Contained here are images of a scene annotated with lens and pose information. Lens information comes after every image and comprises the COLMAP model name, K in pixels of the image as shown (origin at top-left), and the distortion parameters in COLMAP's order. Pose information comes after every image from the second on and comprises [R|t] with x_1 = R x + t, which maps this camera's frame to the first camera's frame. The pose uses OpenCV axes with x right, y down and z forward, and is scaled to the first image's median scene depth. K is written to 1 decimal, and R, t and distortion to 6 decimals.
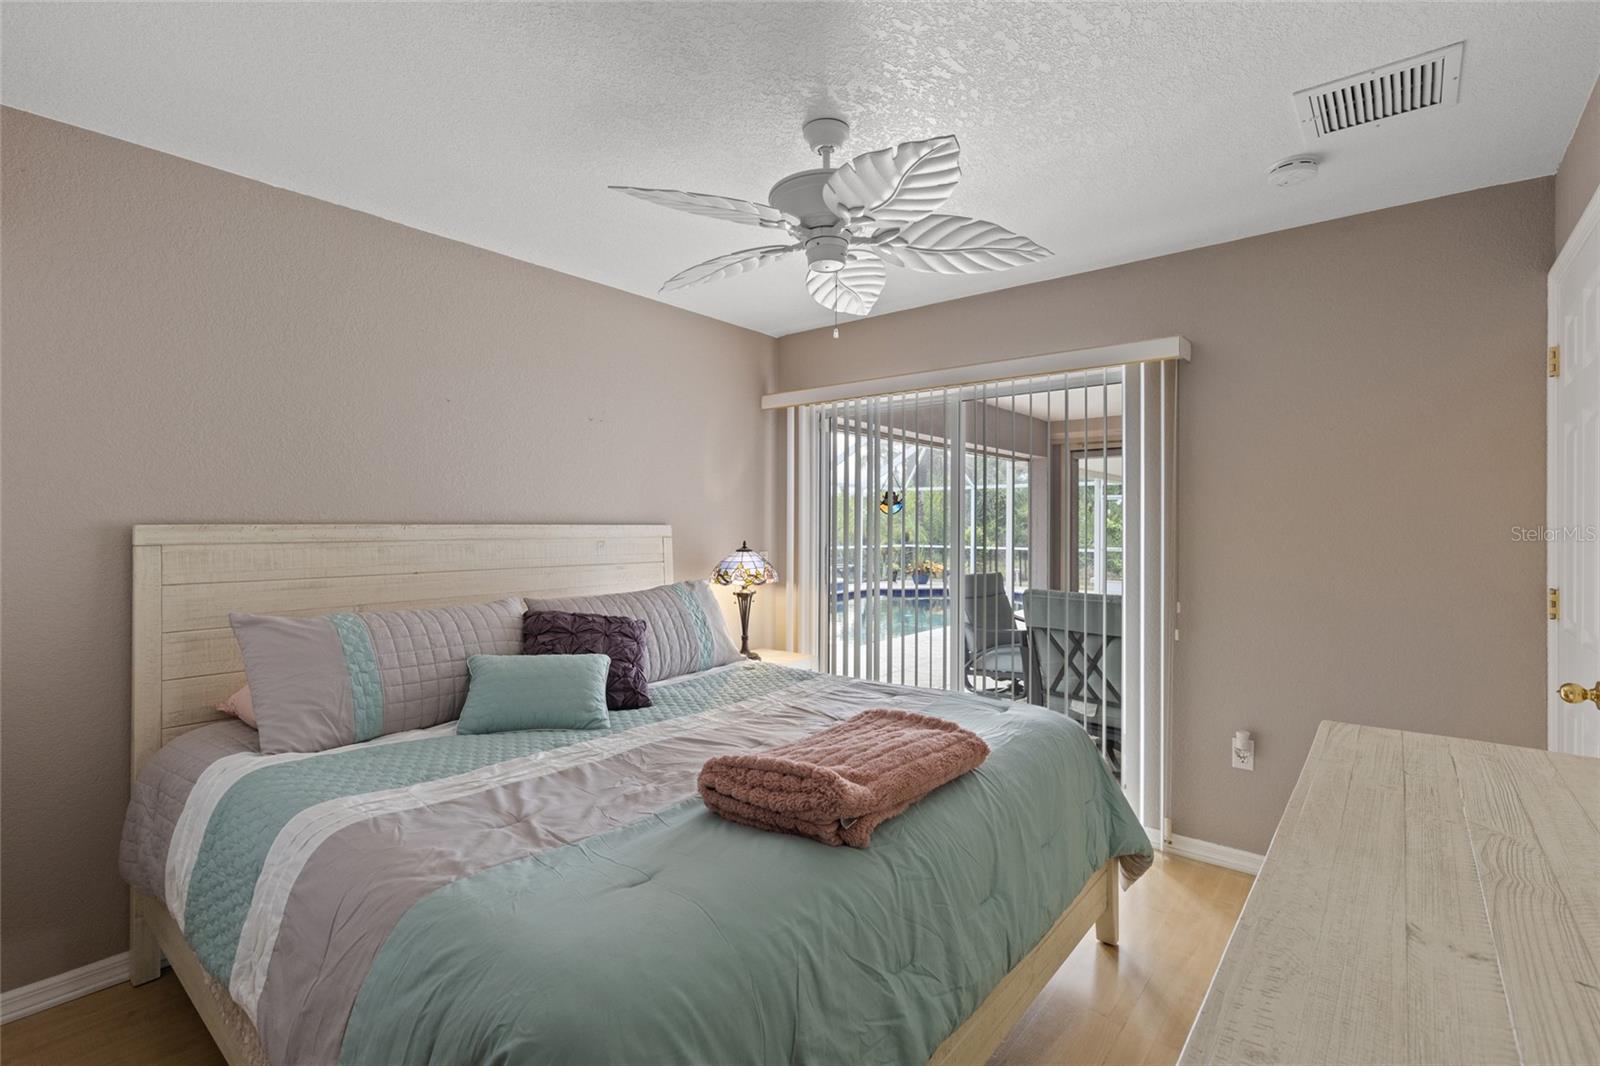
lens RADIAL K [[727.2, 0, 792.1], [0, 727.2, 526.4], [0, 0, 1]] dist [-0.000832, -0.000224]
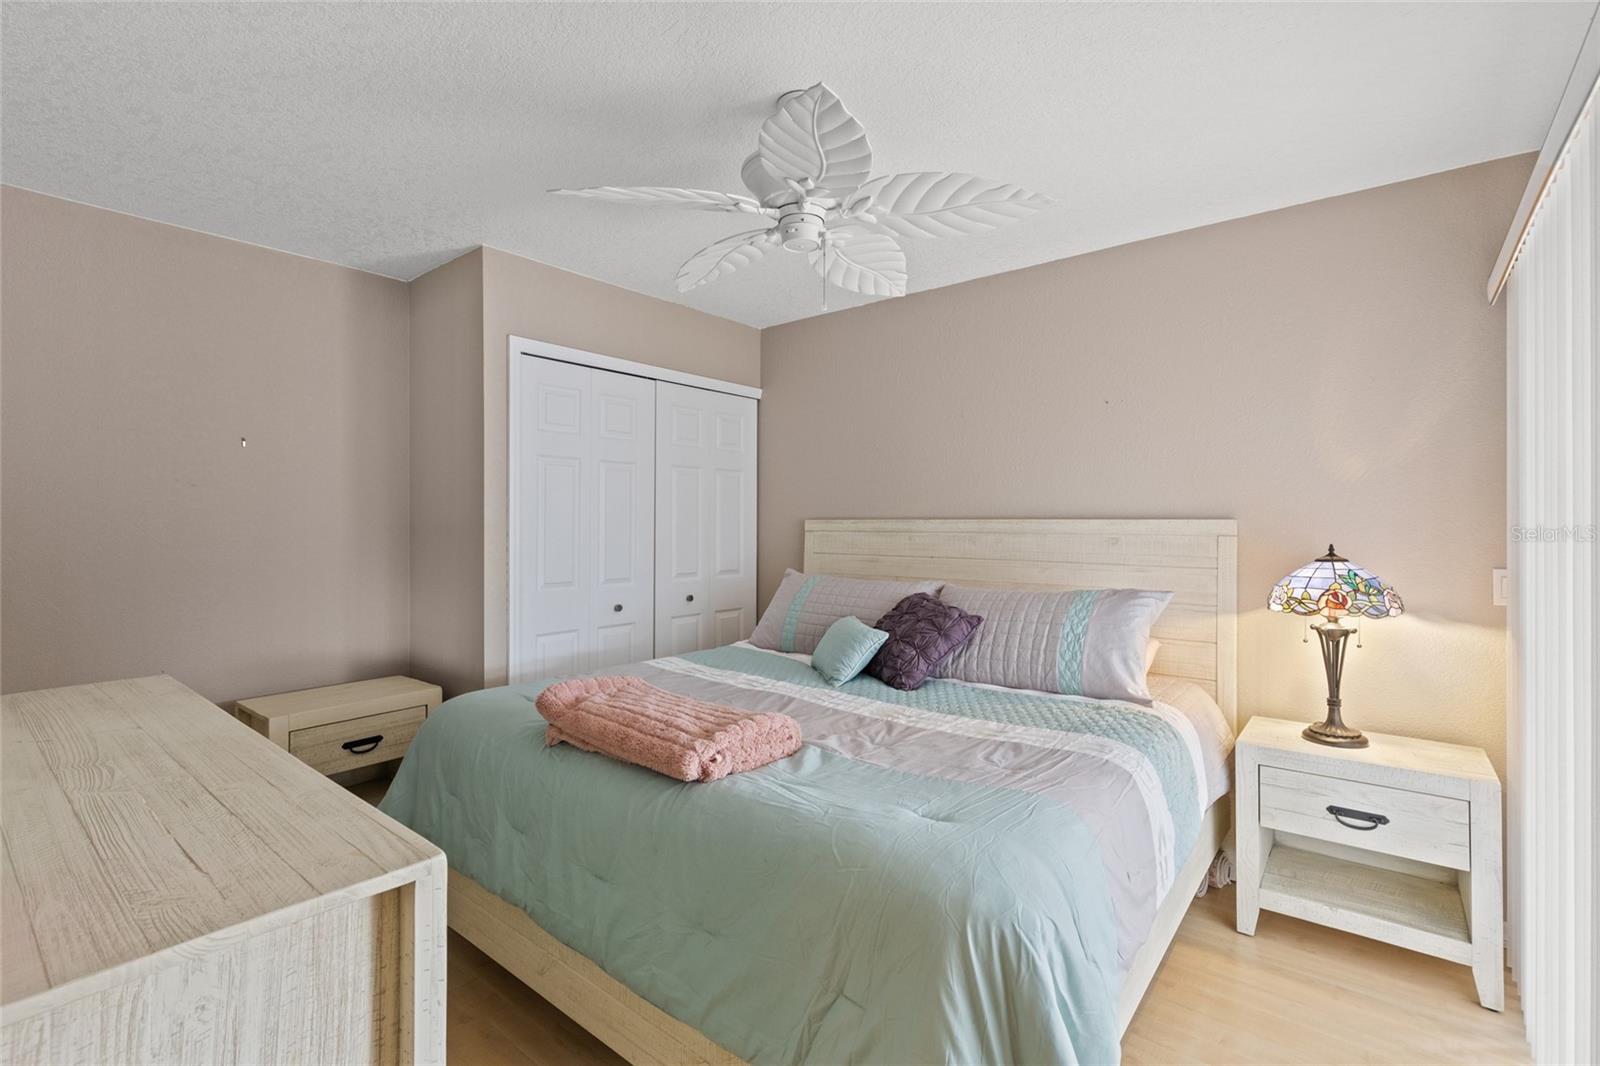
lens RADIAL K [[727.2, 0, 792.1], [0, 727.2, 526.4], [0, 0, 1]] dist [-0.000832, -0.000224]
pose [[0.004582, 0.001737, -0.999988, 0.790344], [-0.006455, 0.999978, 0.001708, 0.009334], [0.999969, 0.006447, 0.004593, 0.774456]]
